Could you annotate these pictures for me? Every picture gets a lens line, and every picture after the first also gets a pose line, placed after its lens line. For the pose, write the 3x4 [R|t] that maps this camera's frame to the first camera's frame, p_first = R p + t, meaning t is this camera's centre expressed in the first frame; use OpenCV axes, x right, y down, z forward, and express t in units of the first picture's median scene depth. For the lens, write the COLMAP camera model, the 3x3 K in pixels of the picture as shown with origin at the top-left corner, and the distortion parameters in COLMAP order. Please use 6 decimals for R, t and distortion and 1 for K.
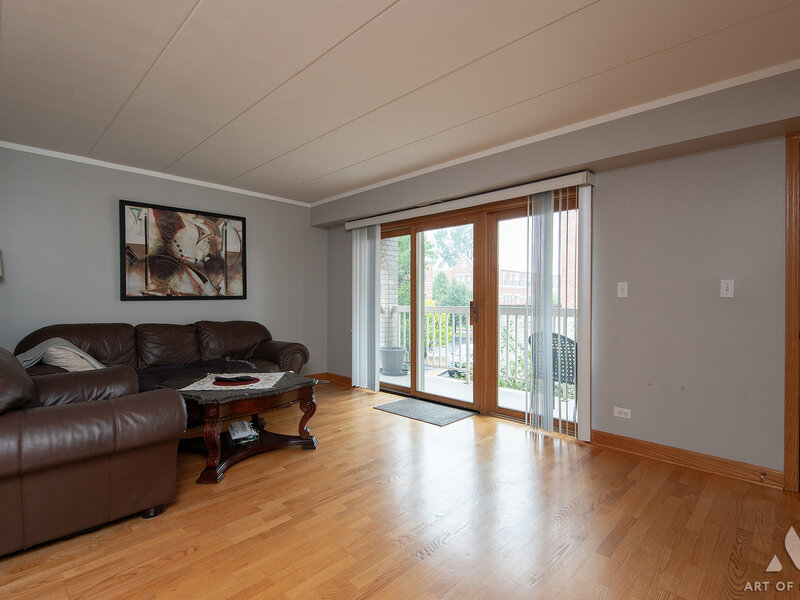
lens RADIAL K [[405.5, 0, 397.7], [0, 405.5, 301.2], [0, 0, 1]] dist [0.035452, -0.020606]
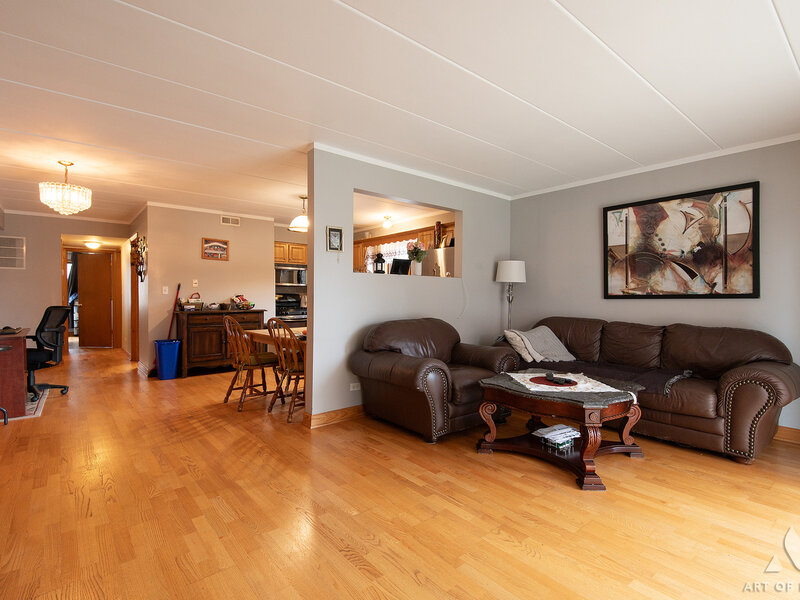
lens RADIAL K [[405.5, 0, 397.7], [0, 405.5, 301.2], [0, 0, 1]] dist [0.035452, -0.020606]
pose [[-0.108876, 0.011574, -0.993988, 0.442339], [-0.008871, 0.999881, 0.012614, -0.004034], [0.994016, 0.010191, -0.108760, 0.523134]]
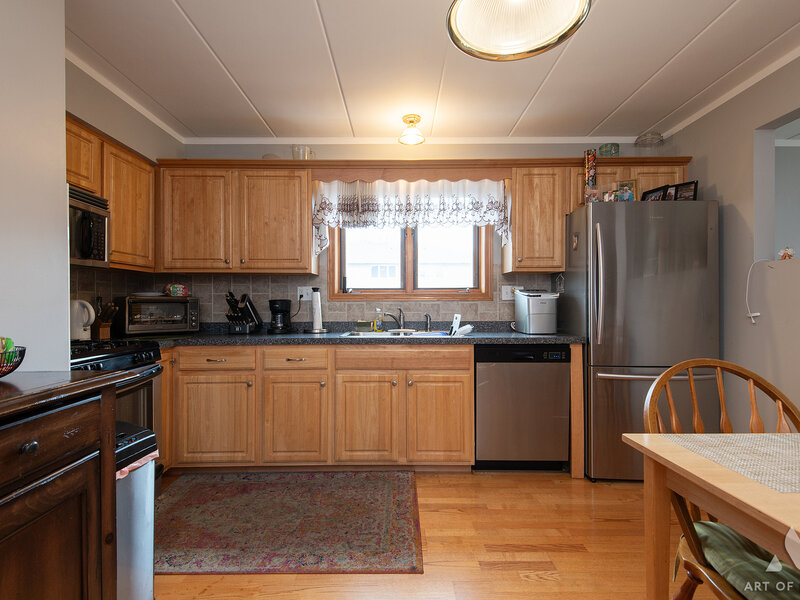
lens RADIAL K [[405.5, 0, 397.7], [0, 405.5, 301.2], [0, 0, 1]] dist [0.035452, -0.020606]
pose [[0.697451, -0.003332, -0.716624, -0.629224], [-0.002382, 0.999973, -0.006967, 0.002284], [0.716628, 0.006566, 0.697425, -0.177811]]
